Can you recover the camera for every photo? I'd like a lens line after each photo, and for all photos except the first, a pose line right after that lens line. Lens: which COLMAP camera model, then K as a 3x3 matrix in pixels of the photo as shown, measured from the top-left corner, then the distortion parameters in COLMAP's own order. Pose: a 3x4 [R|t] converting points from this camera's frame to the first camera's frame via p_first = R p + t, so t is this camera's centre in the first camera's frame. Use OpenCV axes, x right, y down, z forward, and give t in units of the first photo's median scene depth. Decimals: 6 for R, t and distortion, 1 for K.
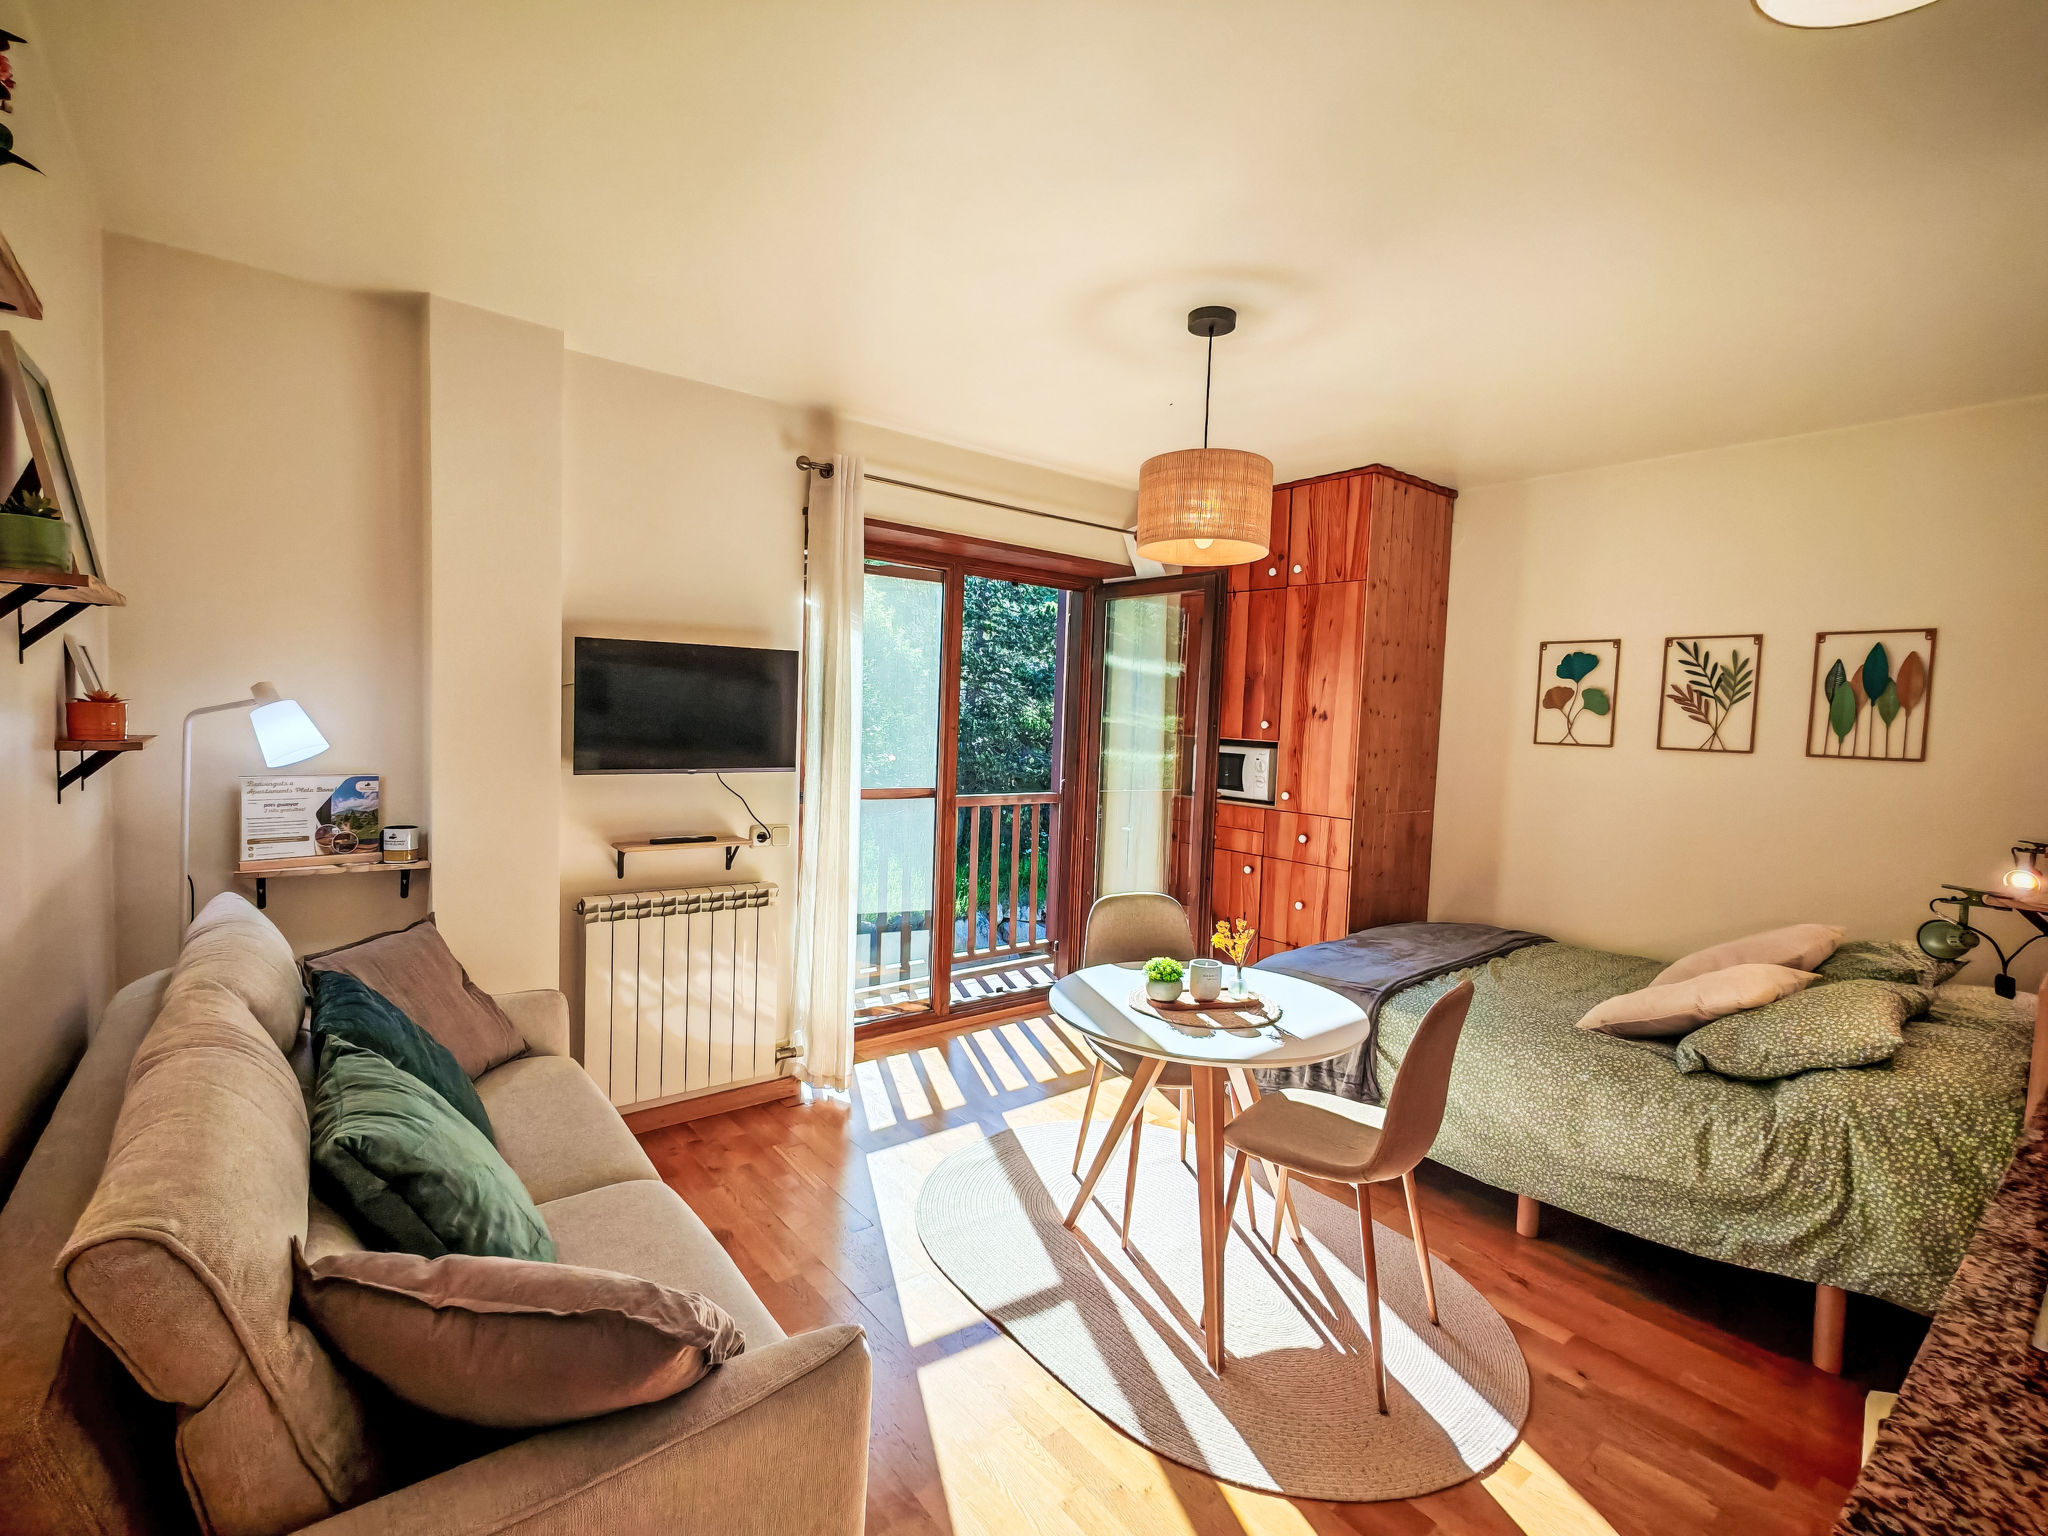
lens RADIAL K [[945.4, 0, 1019.1], [0, 945.4, 769.4], [0, 0, 1]] dist [-0.002242, 0.002846]
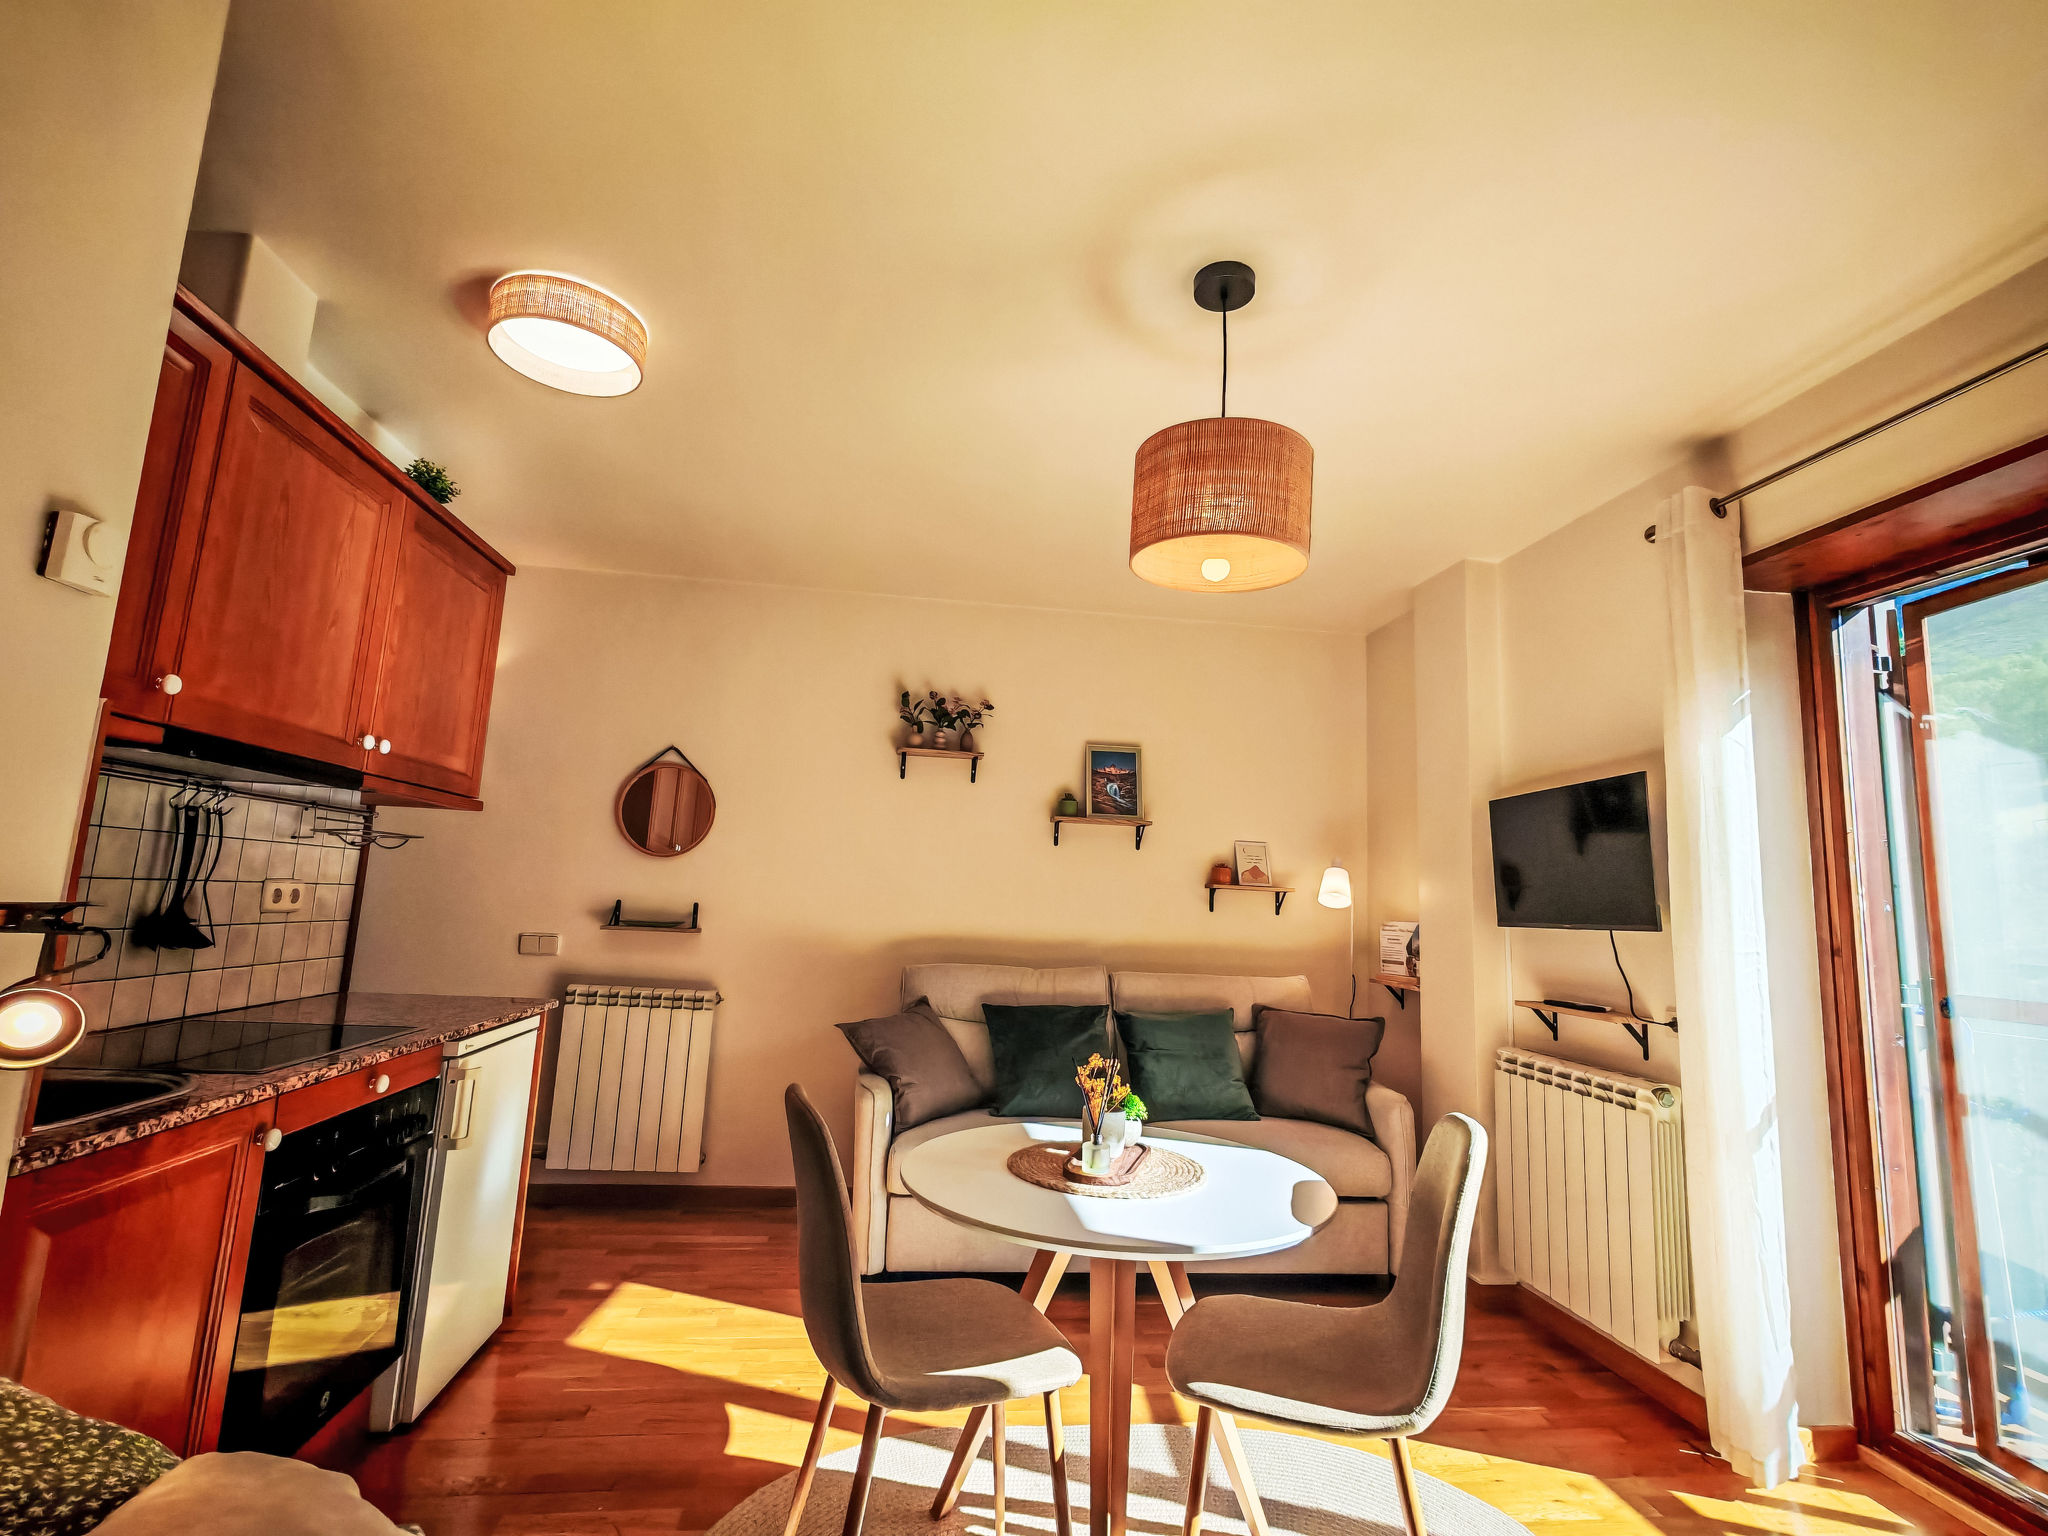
lens RADIAL K [[945.5, 0, 1015.8], [0, 945.5, 771.8], [0, 0, 1]] dist [-0.000294, 0.001061]
pose [[-0.520992, -0.177299, -0.834945, 0.660850], [-0.114768, 0.983857, -0.137307, 0.037922], [0.845811, 0.024290, -0.532930, 0.964031]]
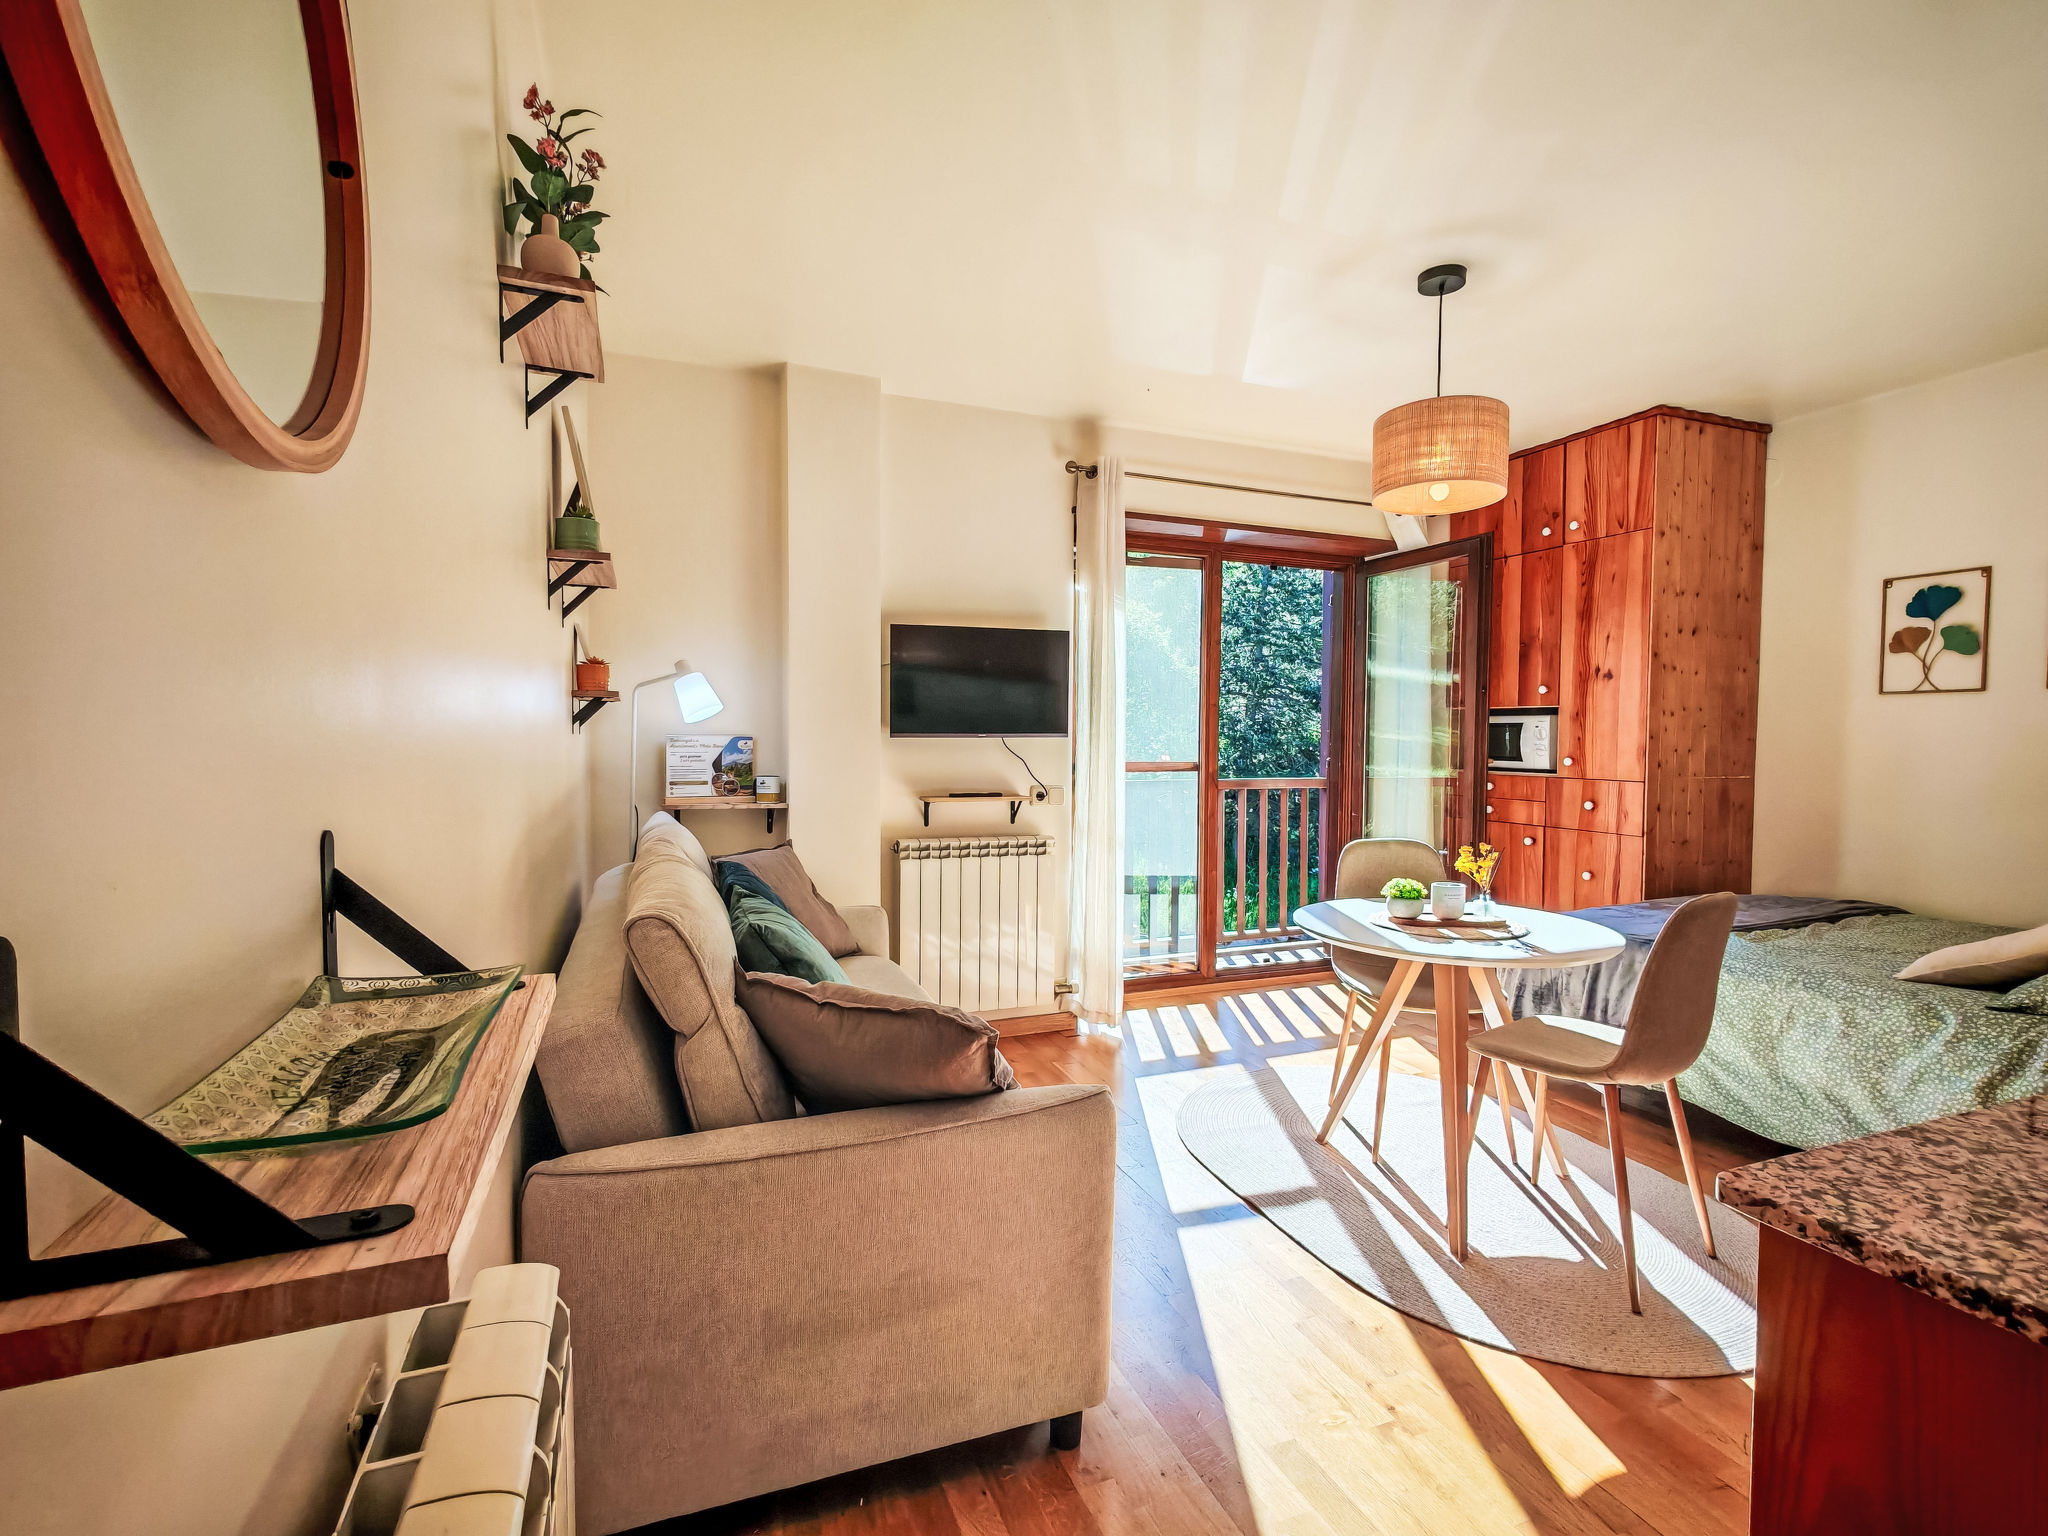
lens RADIAL K [[945.4, 0, 1016.8], [0, 945.4, 771.7], [0, 0, 1]] dist [-0.002242, 0.002846]
pose [[0.955343, -0.018804, -0.294900, 0.038022], [0.010280, 0.999484, -0.030430, 0.077297], [0.295320, 0.026040, 0.955043, -0.101666]]
